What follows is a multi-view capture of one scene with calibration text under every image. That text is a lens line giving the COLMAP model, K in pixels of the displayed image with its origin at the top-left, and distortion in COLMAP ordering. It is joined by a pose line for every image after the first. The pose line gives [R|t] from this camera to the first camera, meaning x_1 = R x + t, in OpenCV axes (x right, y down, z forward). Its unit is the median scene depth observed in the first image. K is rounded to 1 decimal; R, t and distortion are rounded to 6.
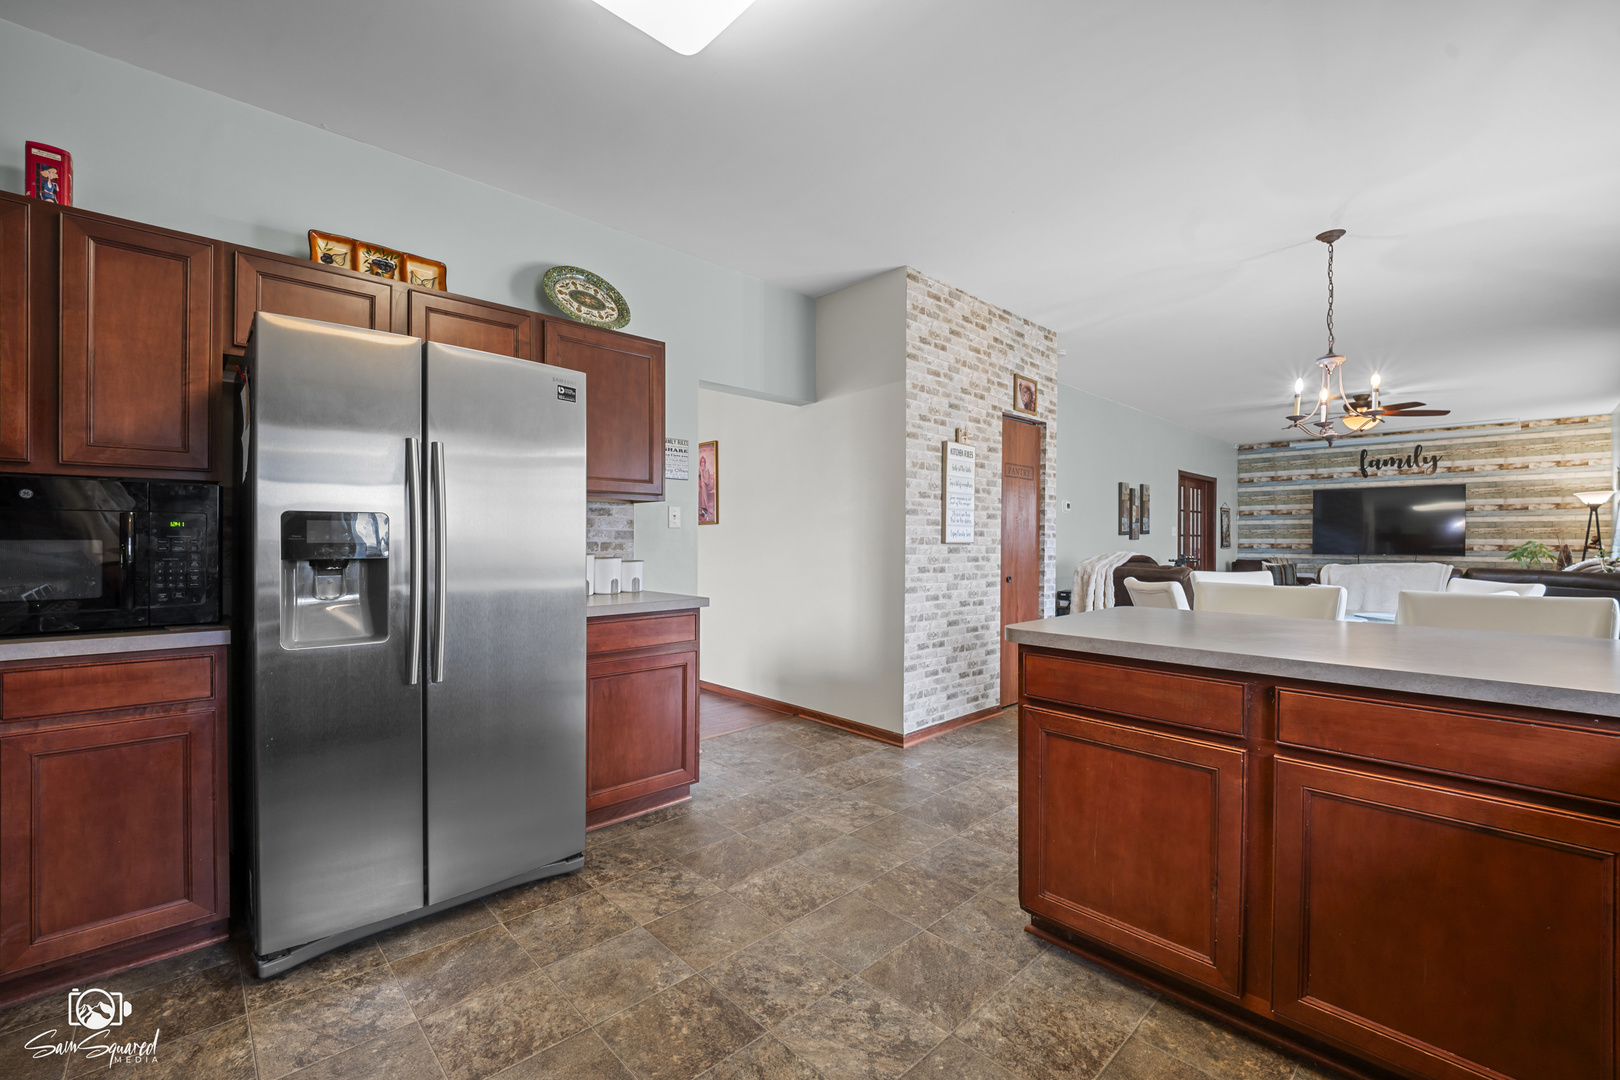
lens RADIAL K [[677.6, 0, 813.2], [0, 677.6, 544.2], [0, 0, 1]] dist [-0.009075, -0.001171]
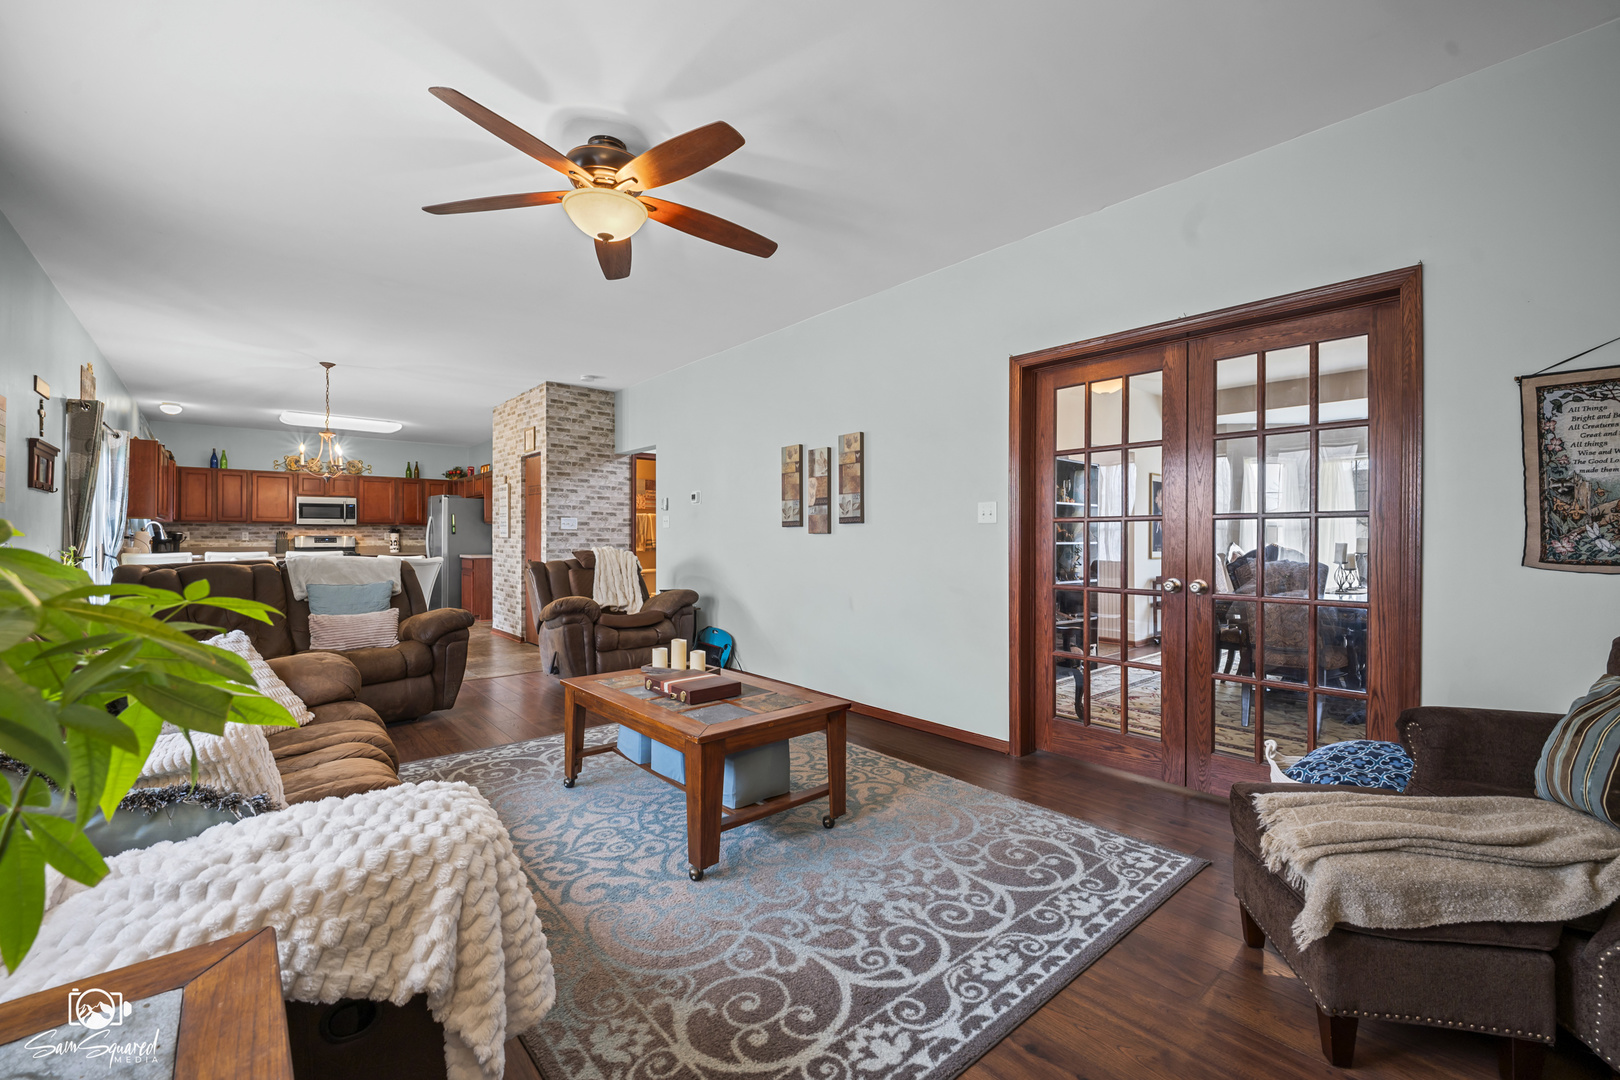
lens RADIAL K [[677.6, 0, 805.8], [0, 677.6, 537.1], [0, 0, 1]] dist [-0.009075, -0.001171]
pose [[-0.058976, -0.005307, -0.998245, 1.881074], [-0.008761, 0.999950, -0.004799, -0.001678], [0.998221, 0.008462, -0.059020, 1.801949]]
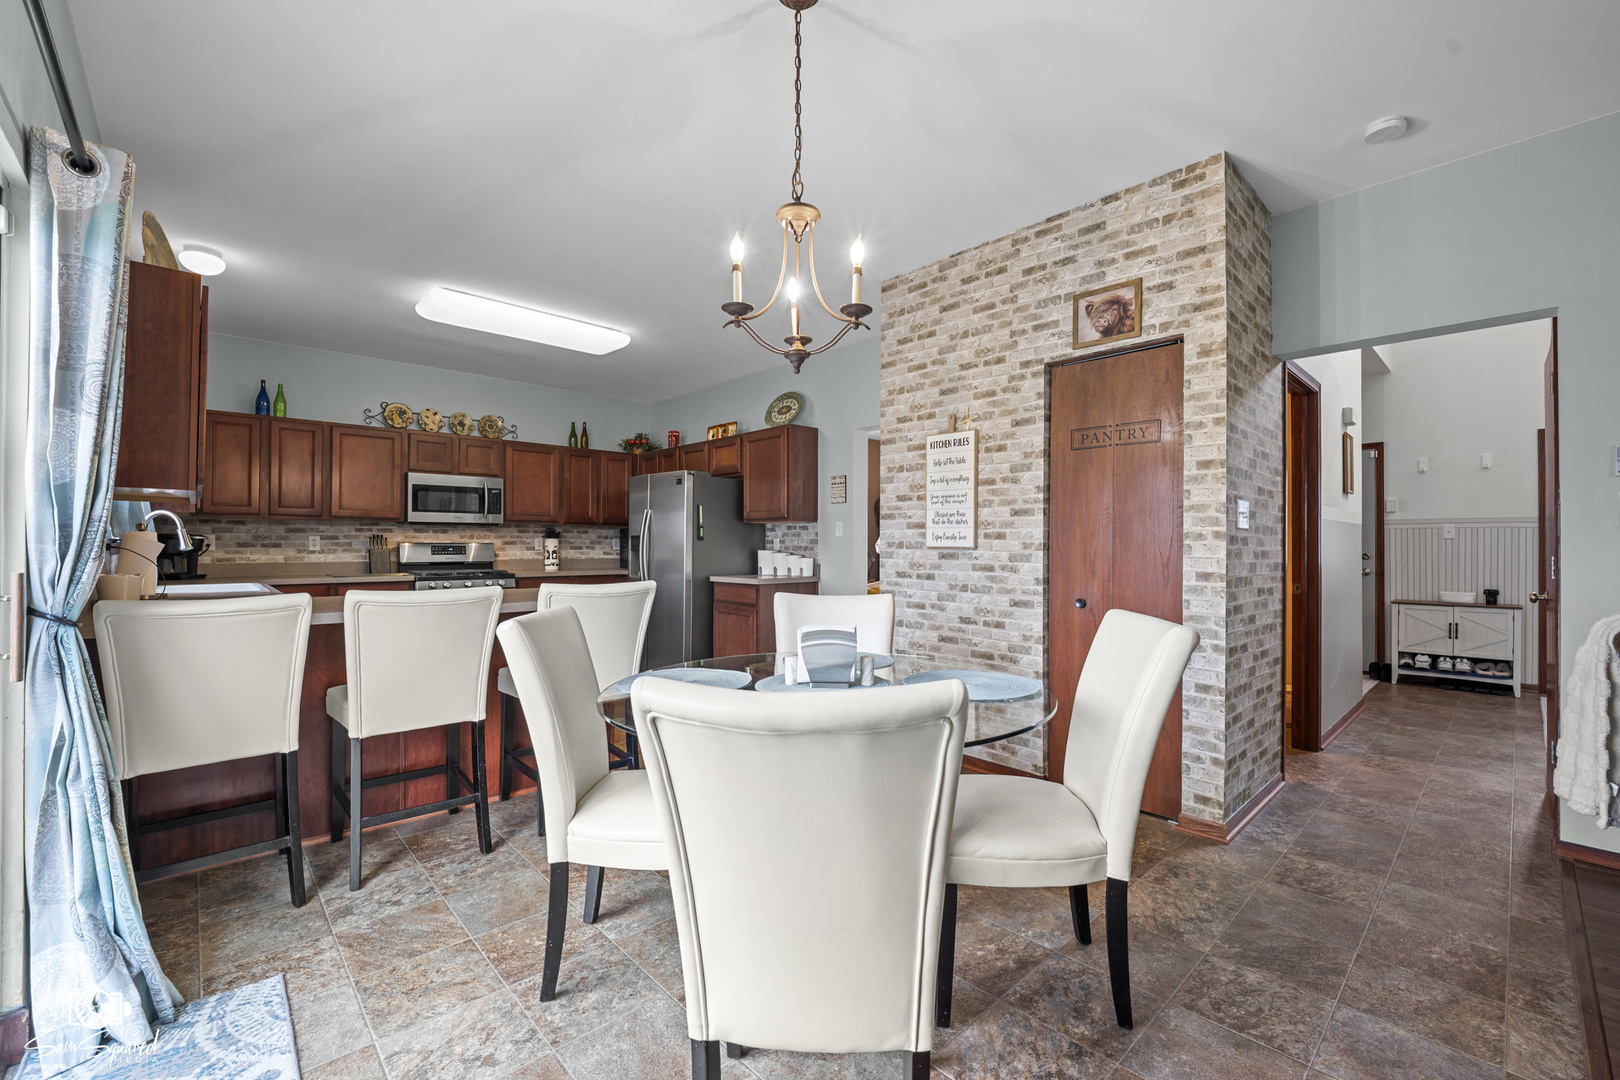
lens RADIAL K [[677.6, 0, 810.0], [0, 677.6, 541.7], [0, 0, 1]] dist [-0.009075, -0.001171]
pose [[-0.023549, -0.009659, -0.999676, 1.000577], [-0.009965, 0.999906, -0.009427, 0.000569], [0.999673, 0.009740, -0.023643, 0.778334]]
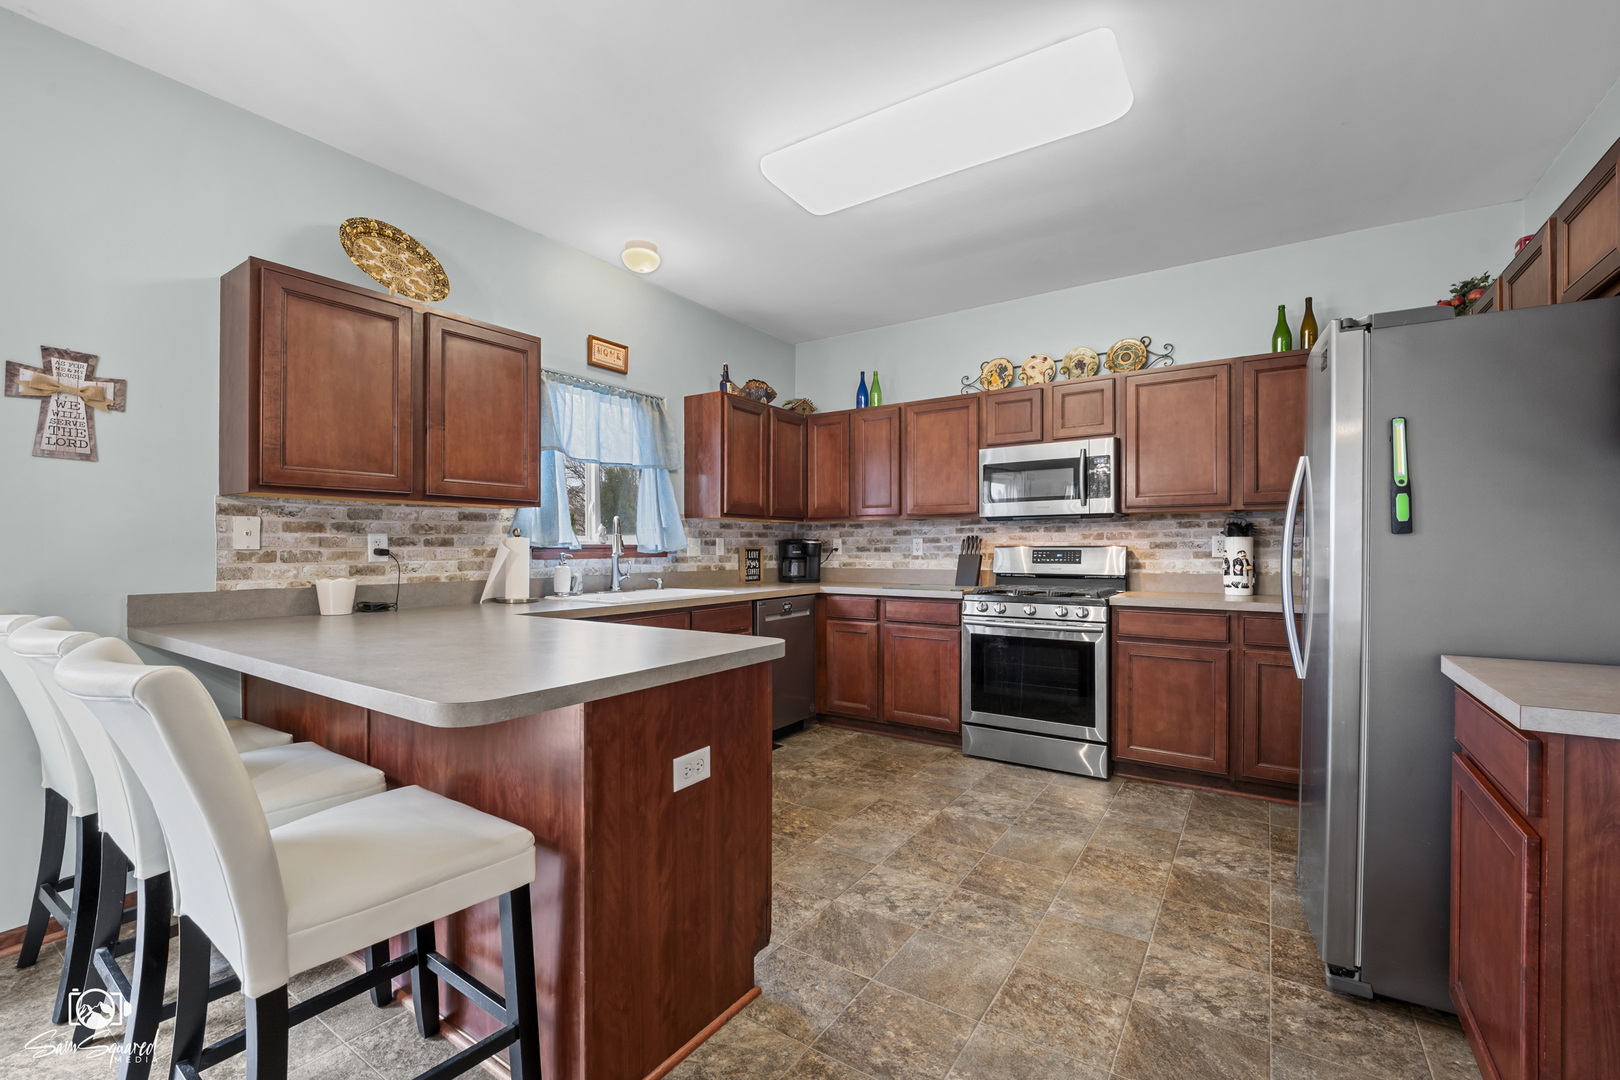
lens RADIAL K [[677.6, 0, 805.5], [0, 677.6, 540.8], [0, 0, 1]] dist [-0.009075, -0.001171]
pose [[-0.977928, -0.005817, -0.208862, 0.199755], [-0.005159, 0.999980, -0.003695, -0.004102], [0.208880, -0.002536, -0.977938, 0.842486]]
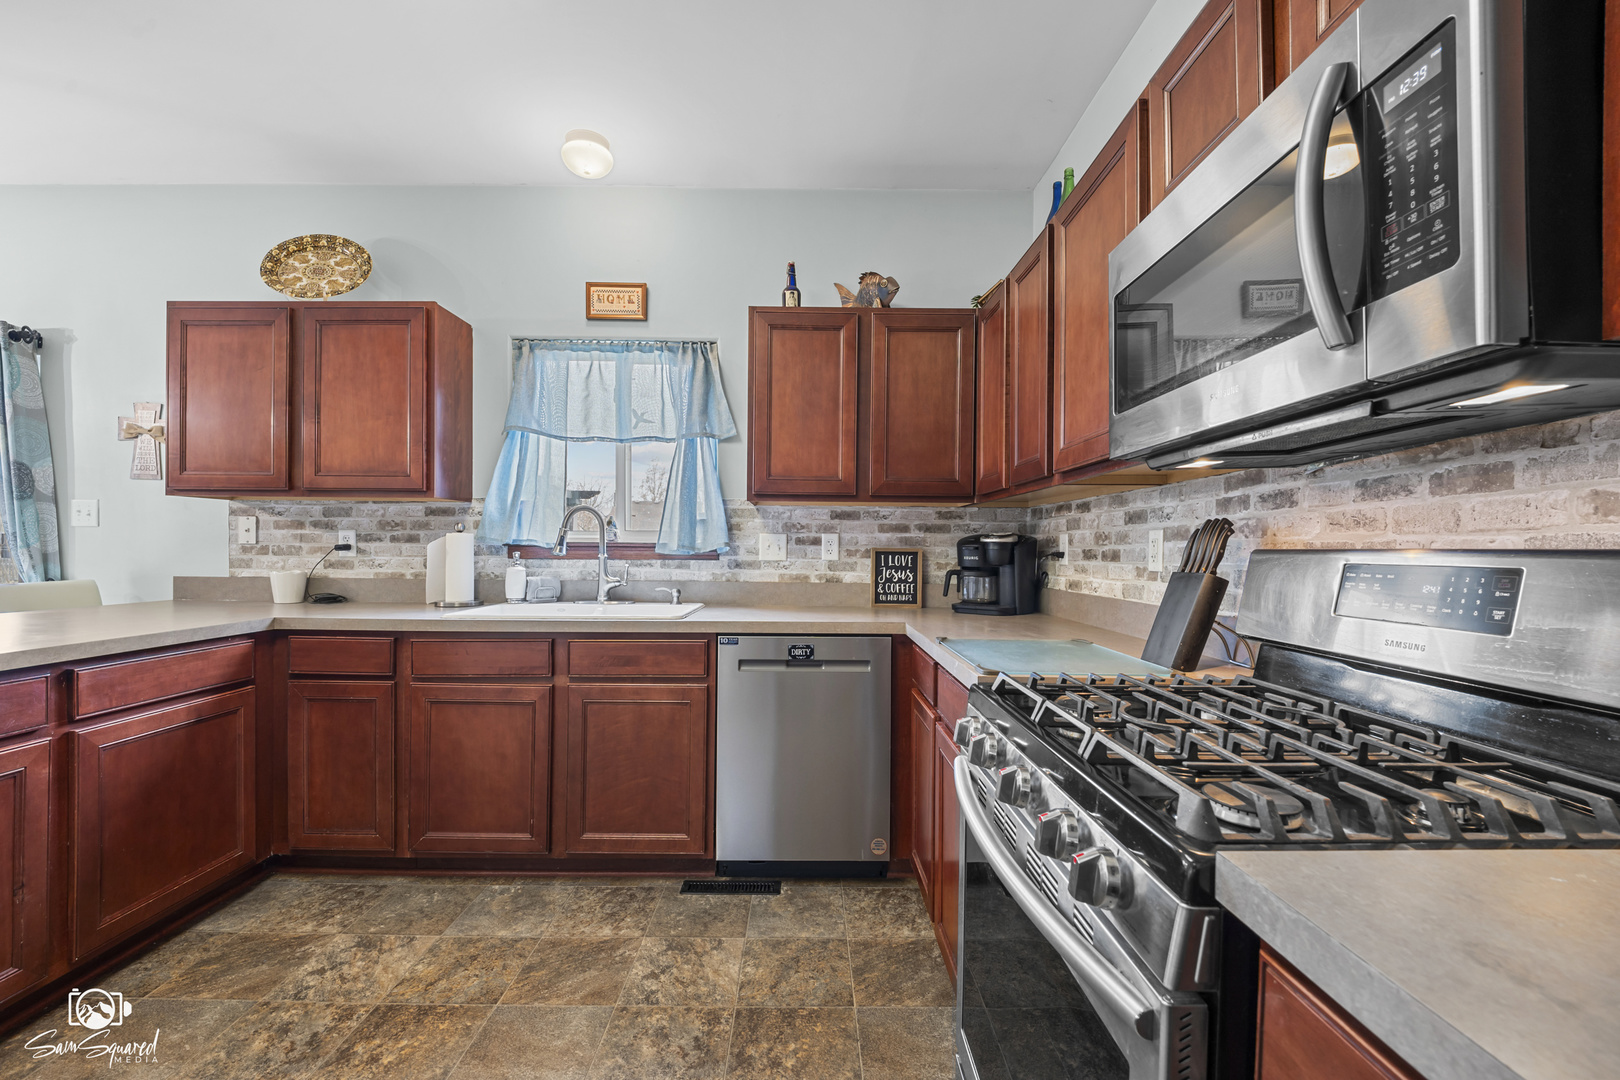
lens RADIAL K [[677.6, 0, 797.8], [0, 677.6, 538.8], [0, 0, 1]] dist [-0.009075, -0.001171]
pose [[-0.725358, -0.002595, 0.688367, -0.315433], [-0.008322, 0.999953, -0.005000, -0.002769], [-0.688321, -0.009355, -0.725346, 0.328438]]
